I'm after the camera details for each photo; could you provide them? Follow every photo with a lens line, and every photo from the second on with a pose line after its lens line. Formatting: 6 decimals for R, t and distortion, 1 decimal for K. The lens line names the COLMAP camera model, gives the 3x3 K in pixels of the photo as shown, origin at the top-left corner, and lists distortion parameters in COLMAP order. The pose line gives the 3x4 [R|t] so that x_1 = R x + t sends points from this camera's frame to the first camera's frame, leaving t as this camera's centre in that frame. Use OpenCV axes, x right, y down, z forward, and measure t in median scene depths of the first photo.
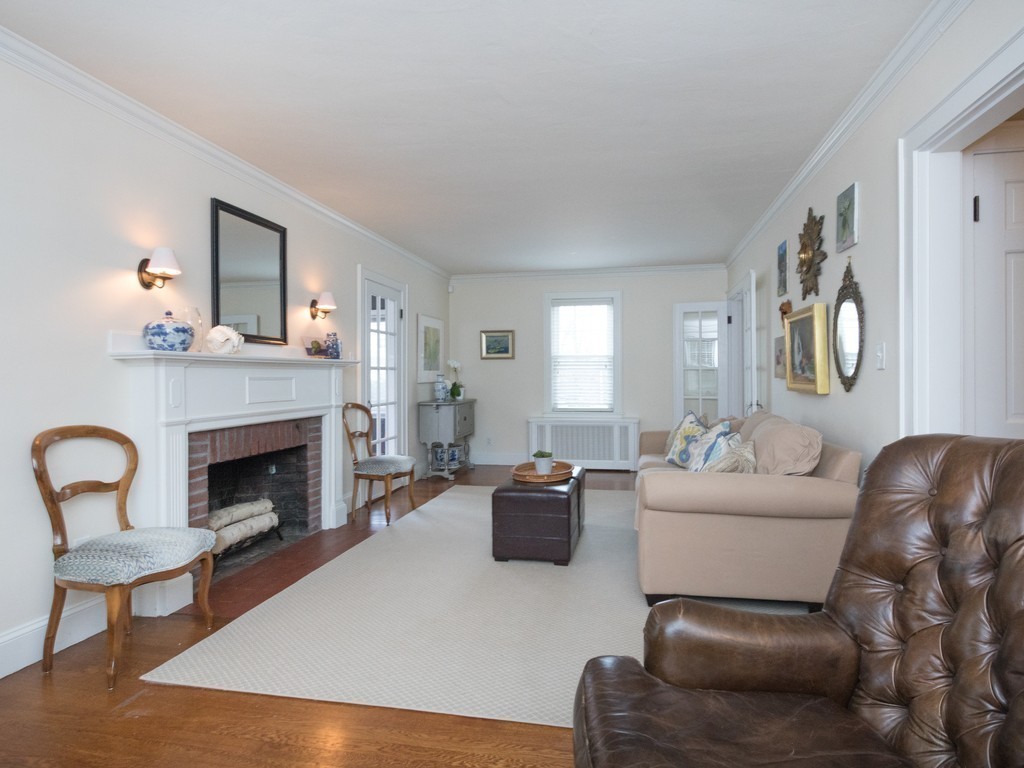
lens RADIAL K [[551.7, 0, 539.6], [0, 551.7, 371.8], [0, 0, 1]] dist [0.003021, 0.002038]
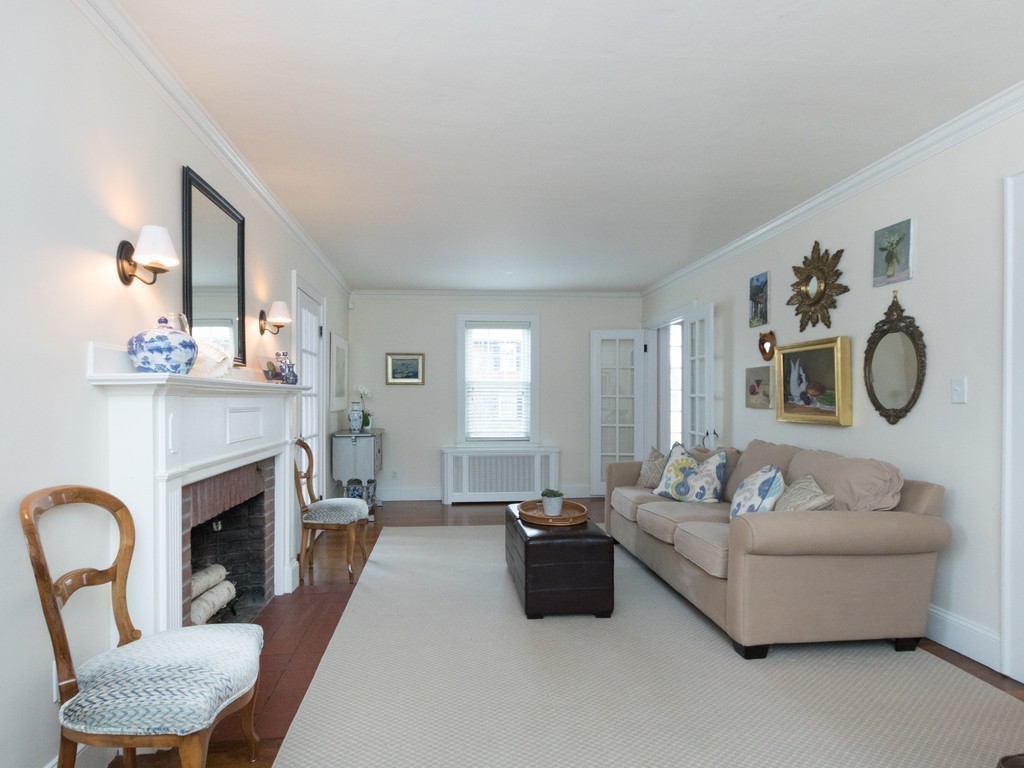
lens RADIAL K [[554.2, 0, 487.9], [0, 554.2, 399.1], [0, 0, 1]] dist [0.000857, -0.000725]
pose [[0.968176, 0.003918, 0.250238, -0.309969], [-0.005336, 0.999973, 0.004989, -0.007840], [-0.250212, -0.006165, 0.968172, 0.145581]]
